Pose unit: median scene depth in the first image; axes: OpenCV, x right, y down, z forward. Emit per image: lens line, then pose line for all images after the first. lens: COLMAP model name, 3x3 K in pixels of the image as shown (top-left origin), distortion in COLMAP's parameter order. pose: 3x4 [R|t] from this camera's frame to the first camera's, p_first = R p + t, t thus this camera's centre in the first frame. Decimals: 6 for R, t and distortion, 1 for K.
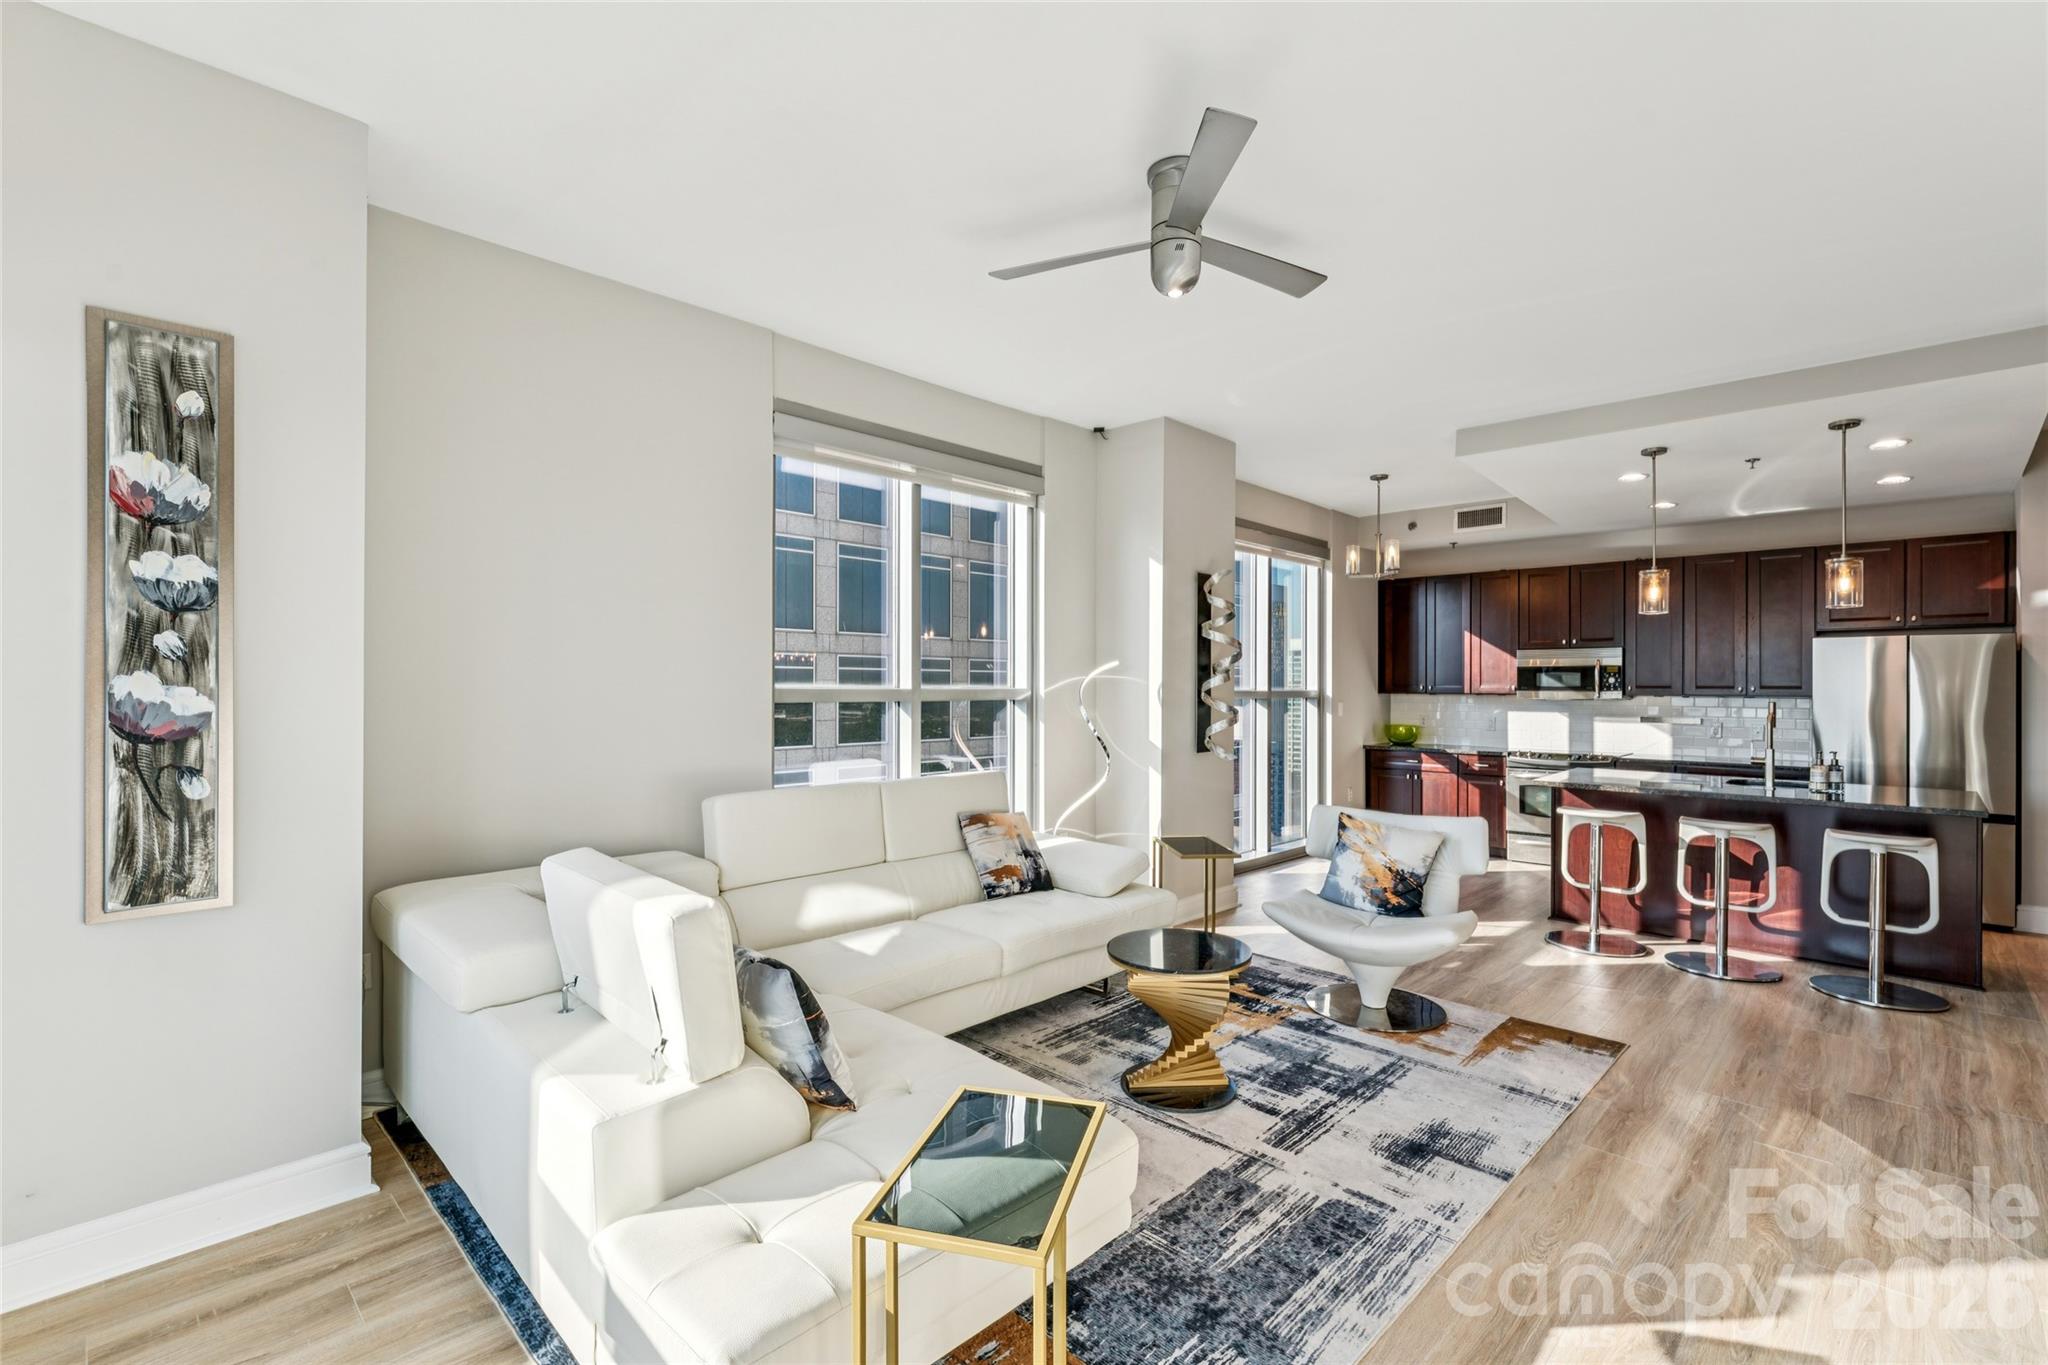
lens RADIAL K [[922.8, 0, 1010.2], [0, 922.8, 685.1], [0, 0, 1]] dist [-0.003190, 0.000178]
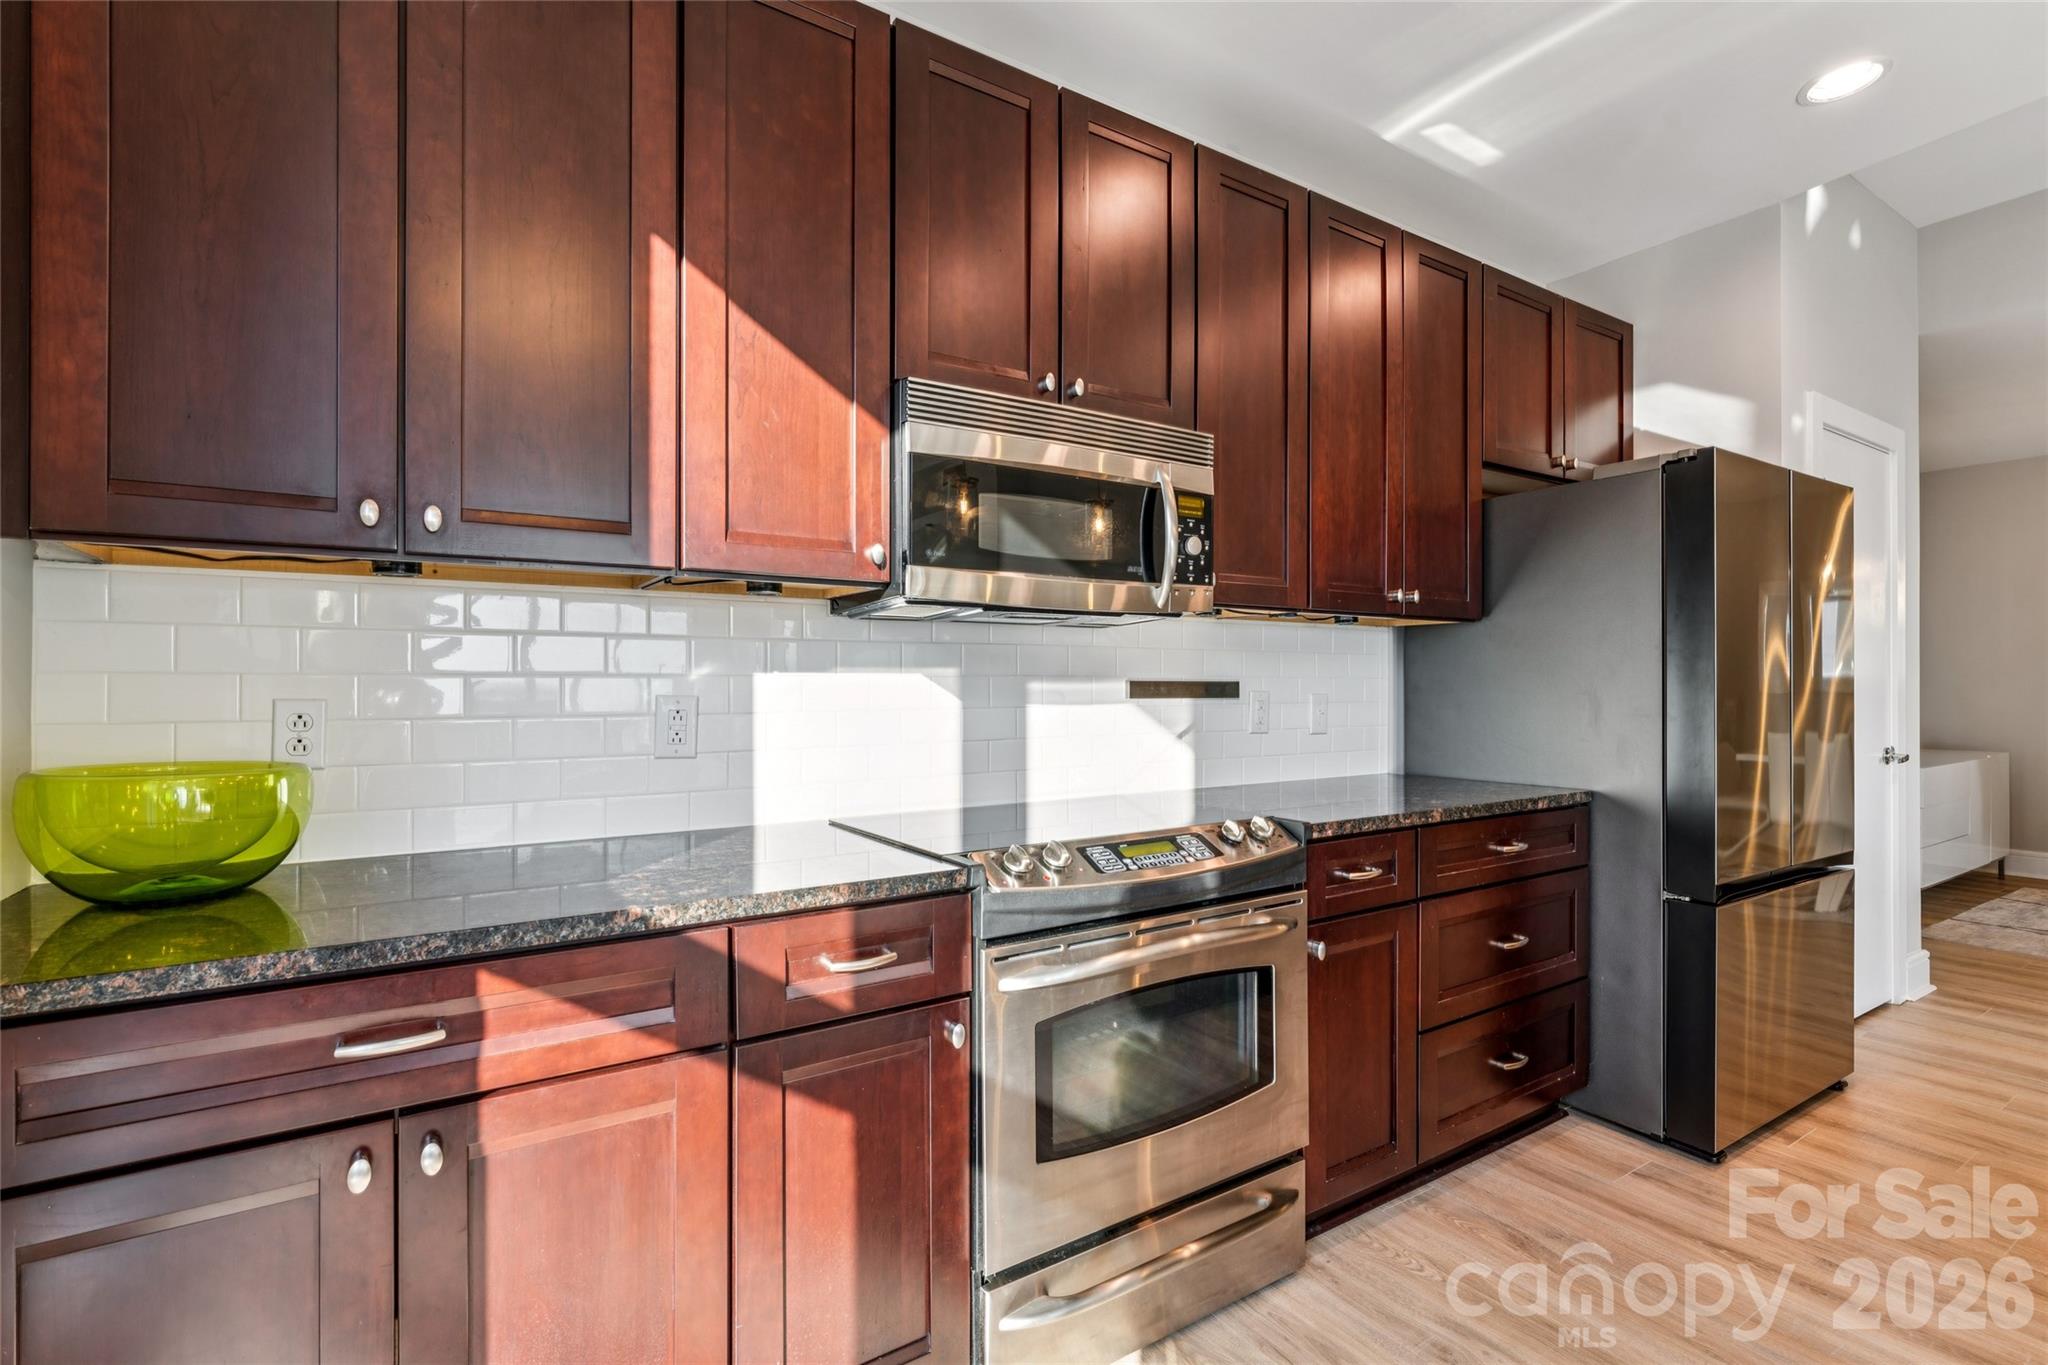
lens RADIAL K [[922.8, 0, 966.1], [0, 922.8, 683.7], [0, 0, 1]] dist [-0.003190, 0.000178]
pose [[0.242103, 0.004366, 0.970241, 0.760844], [0.016599, 0.999825, -0.008641, 0.077450], [-0.970109, 0.018197, 0.241988, 2.050629]]
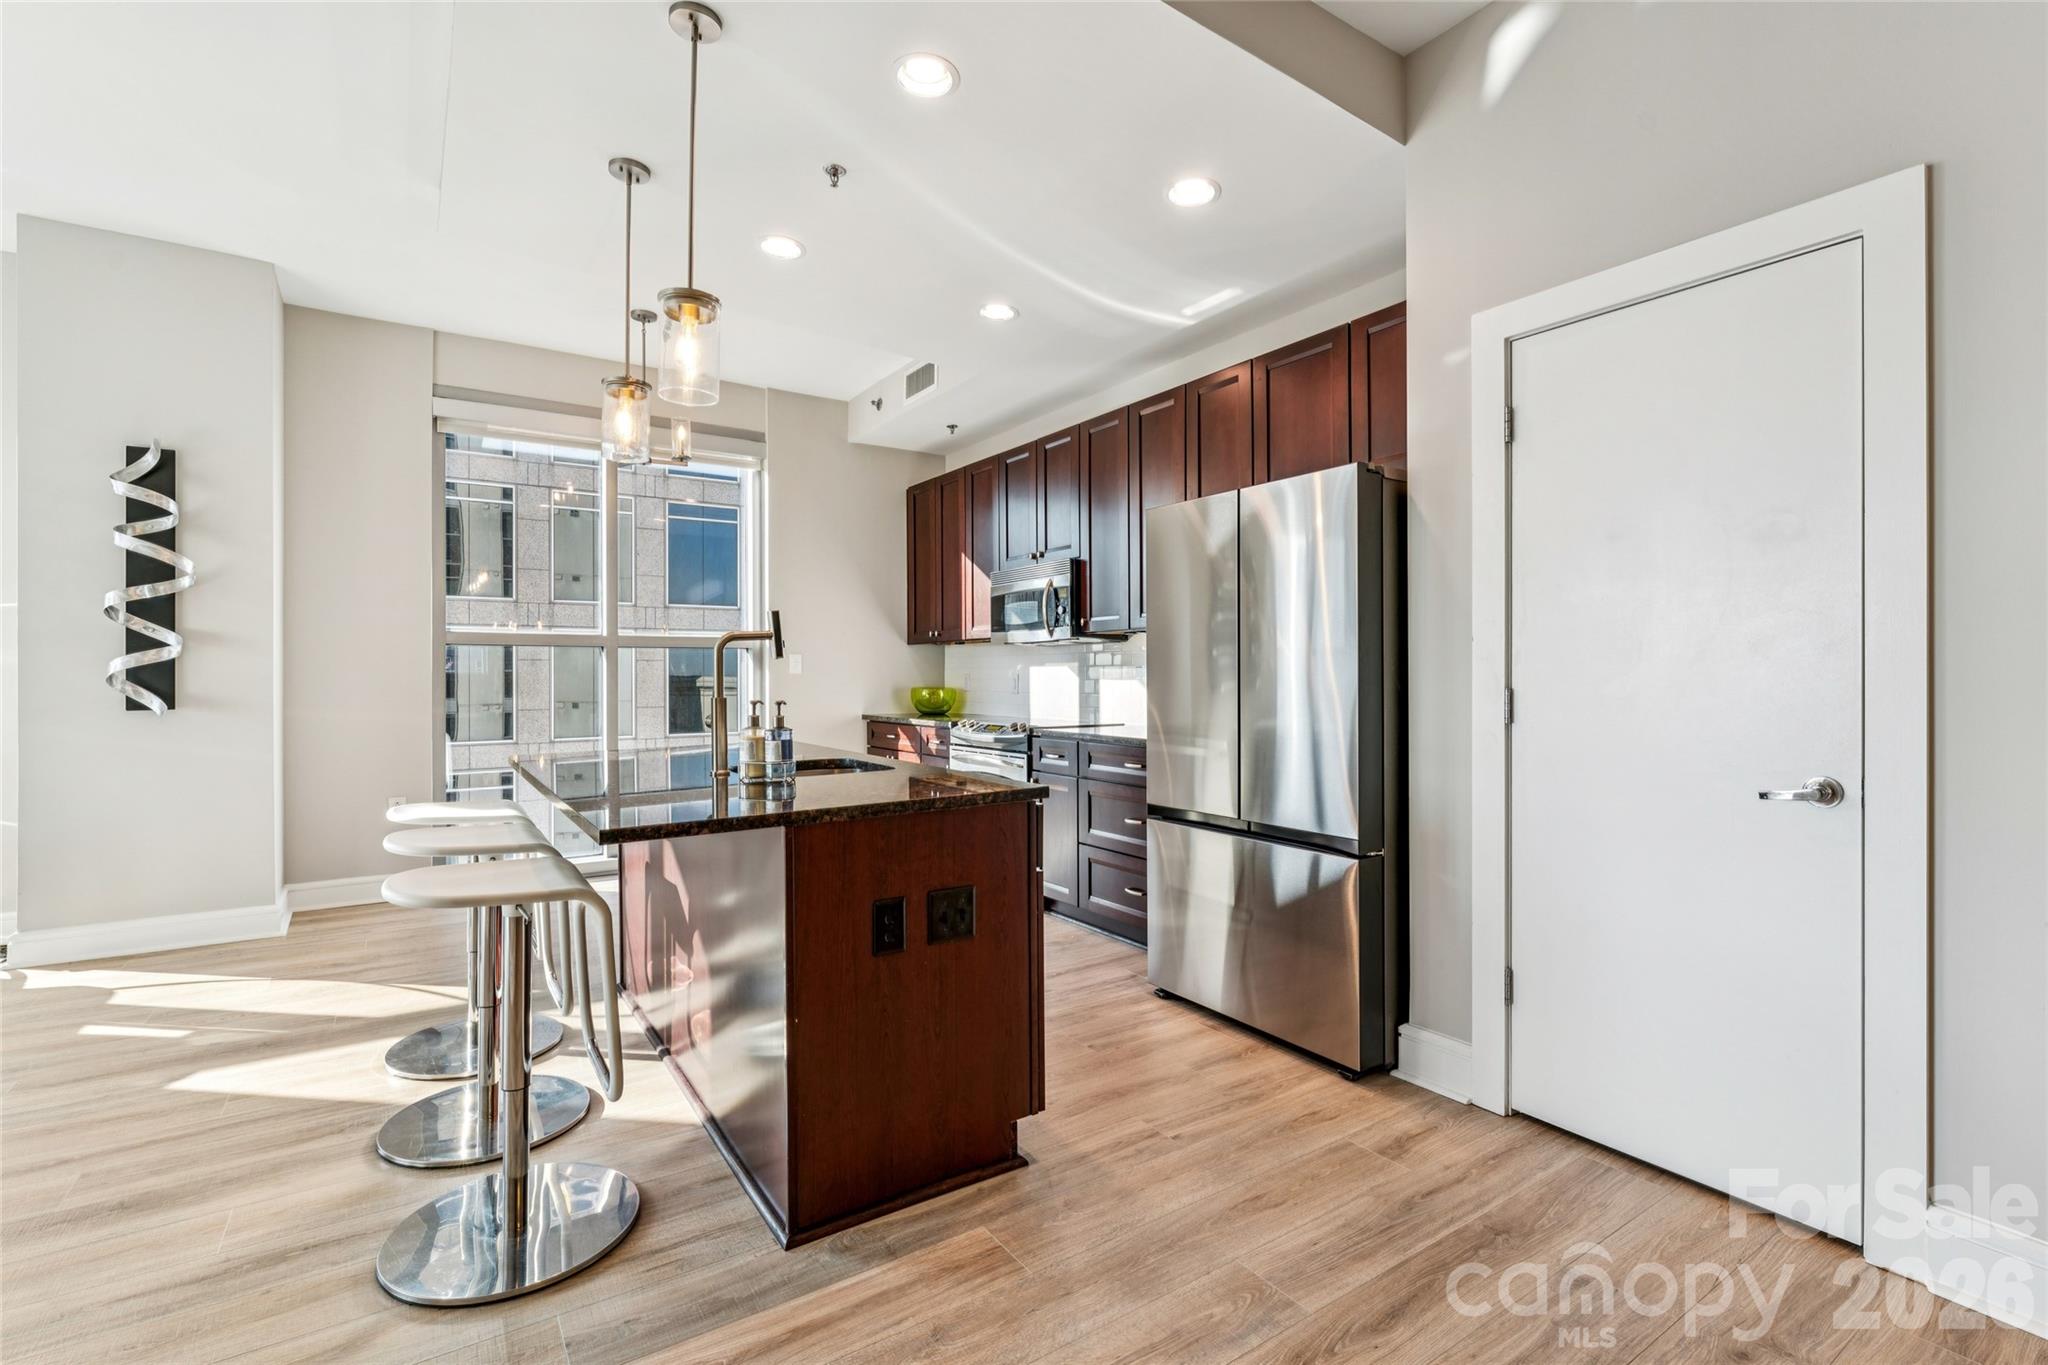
lens RADIAL K [[922.8, 0, 1016.5], [0, 922.8, 667.7], [0, 0, 1]] dist [-0.003190, 0.000178]
pose [[0.978210, -0.009504, -0.207399, 1.562237], [0.006963, 0.999892, -0.012975, 0.087051], [0.207500, 0.011248, 0.978170, 0.748744]]
